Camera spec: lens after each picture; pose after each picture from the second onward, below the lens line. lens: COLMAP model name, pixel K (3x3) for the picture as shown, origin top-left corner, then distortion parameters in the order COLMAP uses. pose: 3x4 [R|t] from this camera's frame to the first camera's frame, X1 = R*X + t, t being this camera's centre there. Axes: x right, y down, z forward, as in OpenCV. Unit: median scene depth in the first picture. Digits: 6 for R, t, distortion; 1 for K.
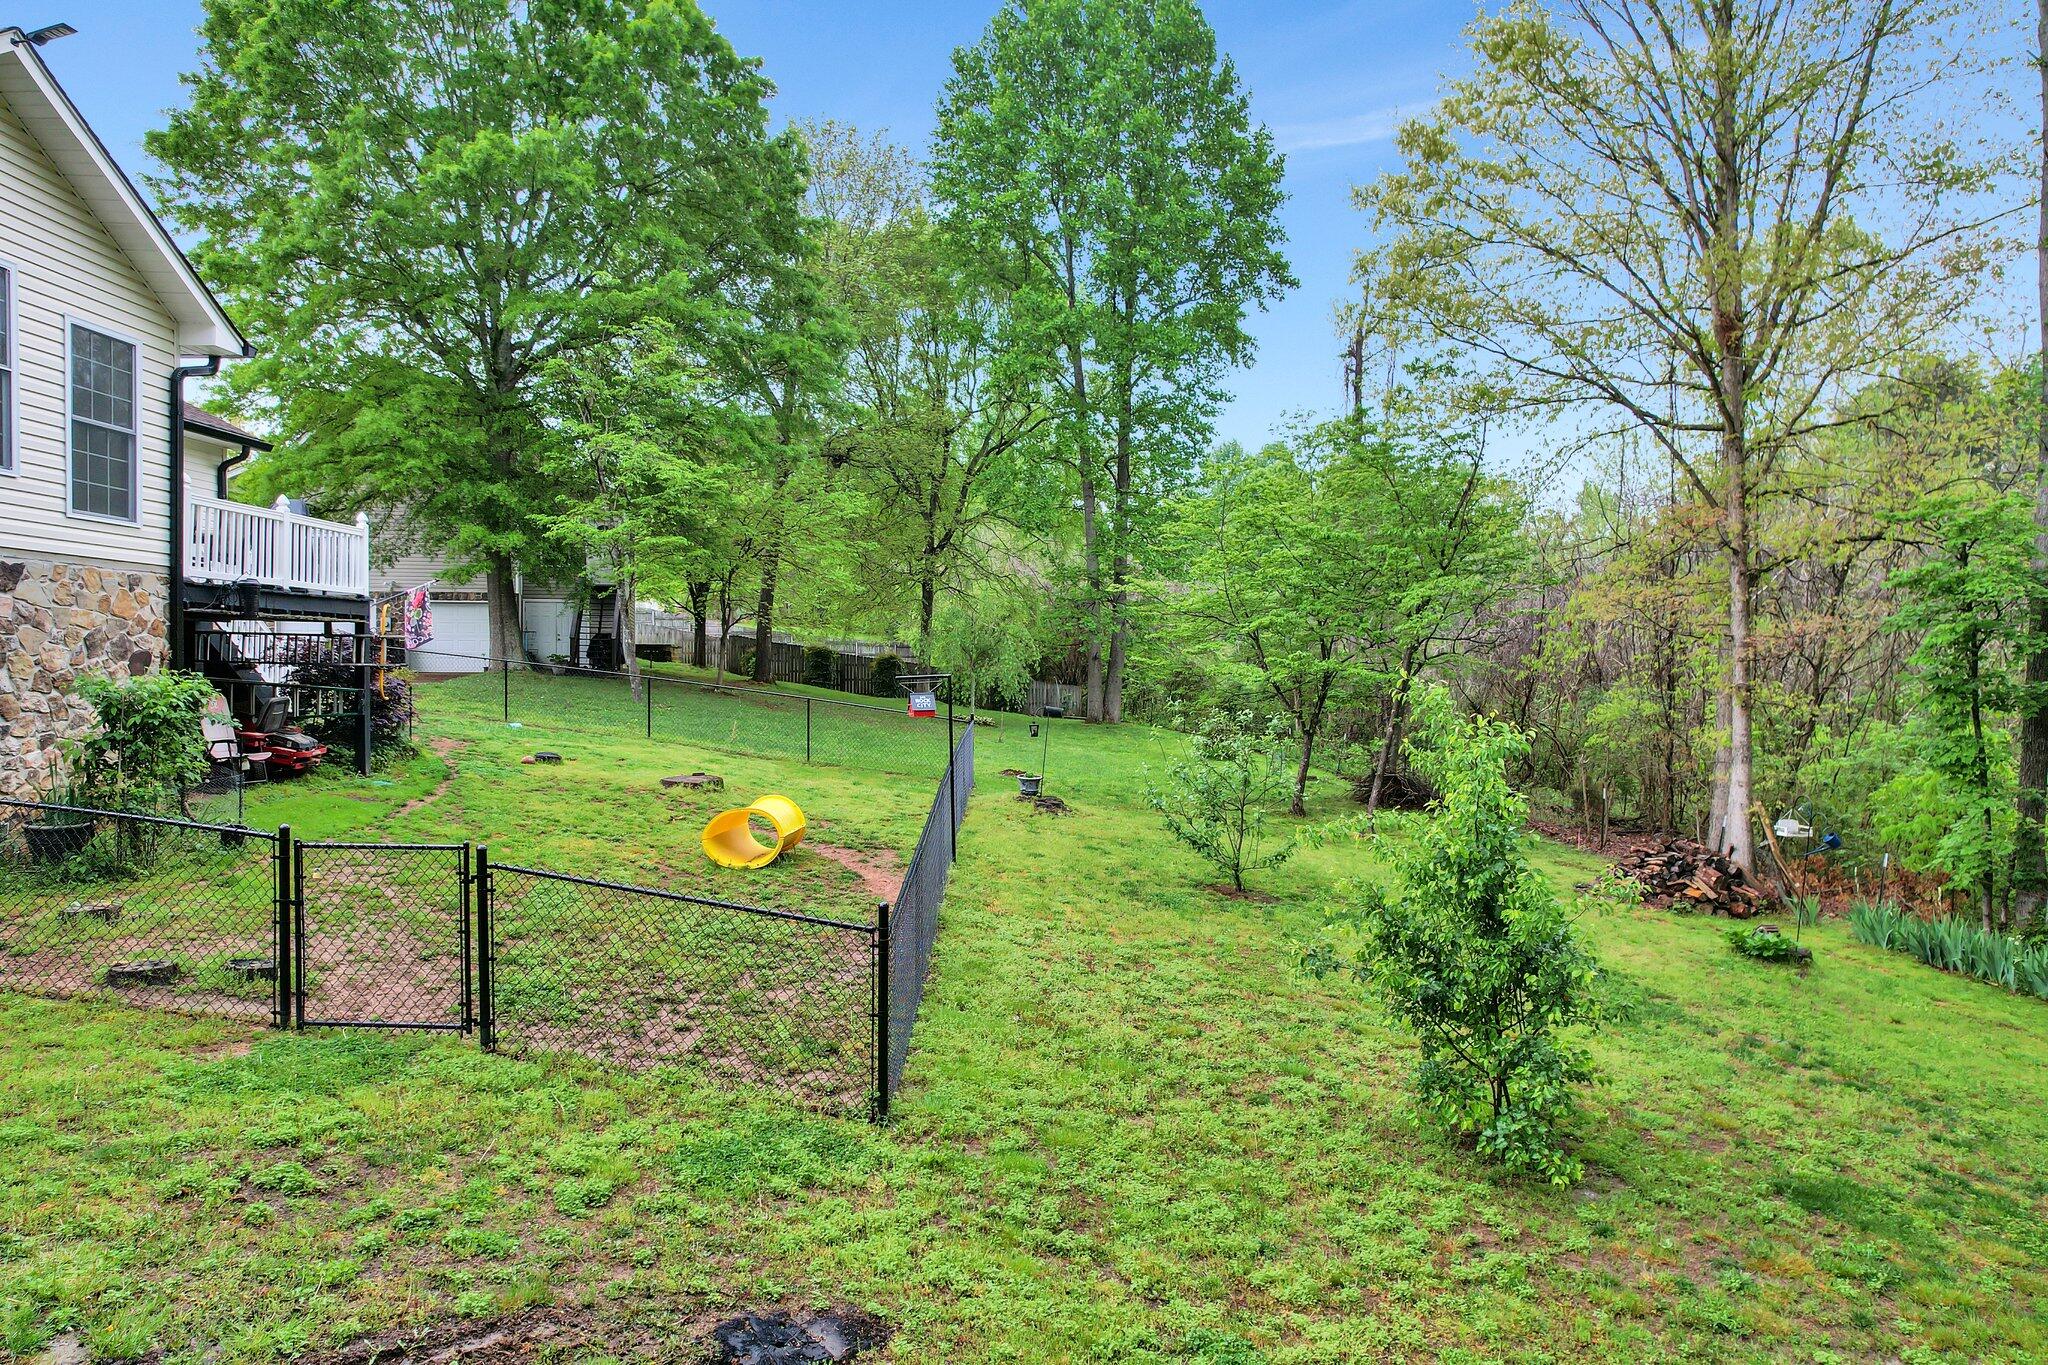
lens RADIAL K [[1322.4, 0, 1036.4], [0, 1322.4, 679.6], [0, 0, 1]] dist [-0.077511, 0.066097]
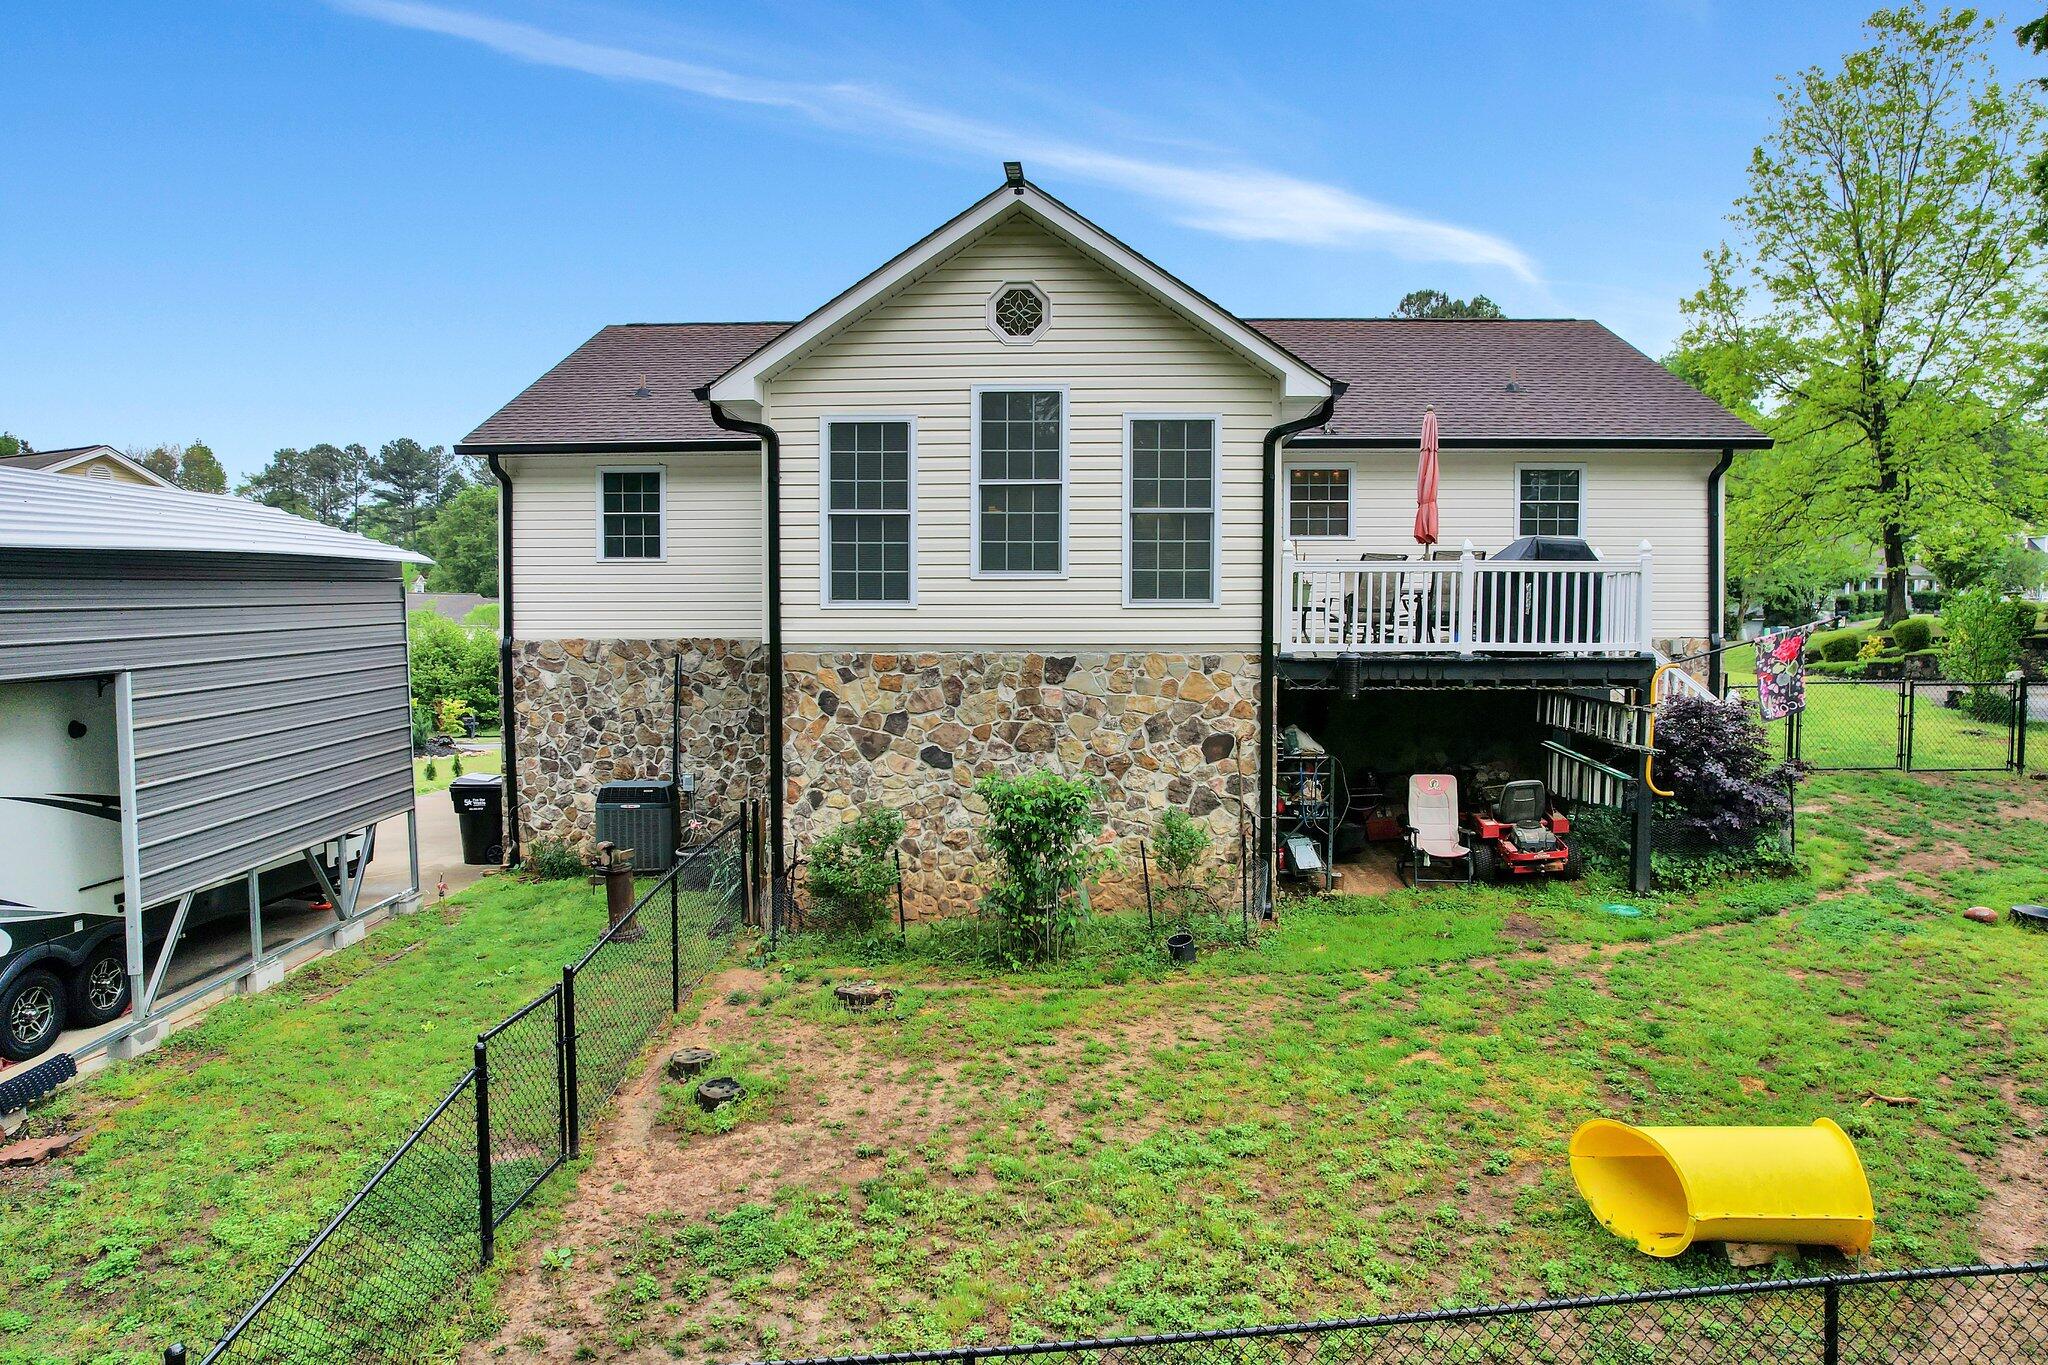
lens RADIAL K [[1322.4, 0, 1033.0], [0, 1322.4, 678.9], [0, 0, 1]] dist [-0.077511, 0.066097]
pose [[0.006391, 0.031956, -0.999469, 0.282458], [-0.006512, 0.999469, 0.031915, -0.091249], [0.999958, 0.006304, 0.006596, 0.825061]]
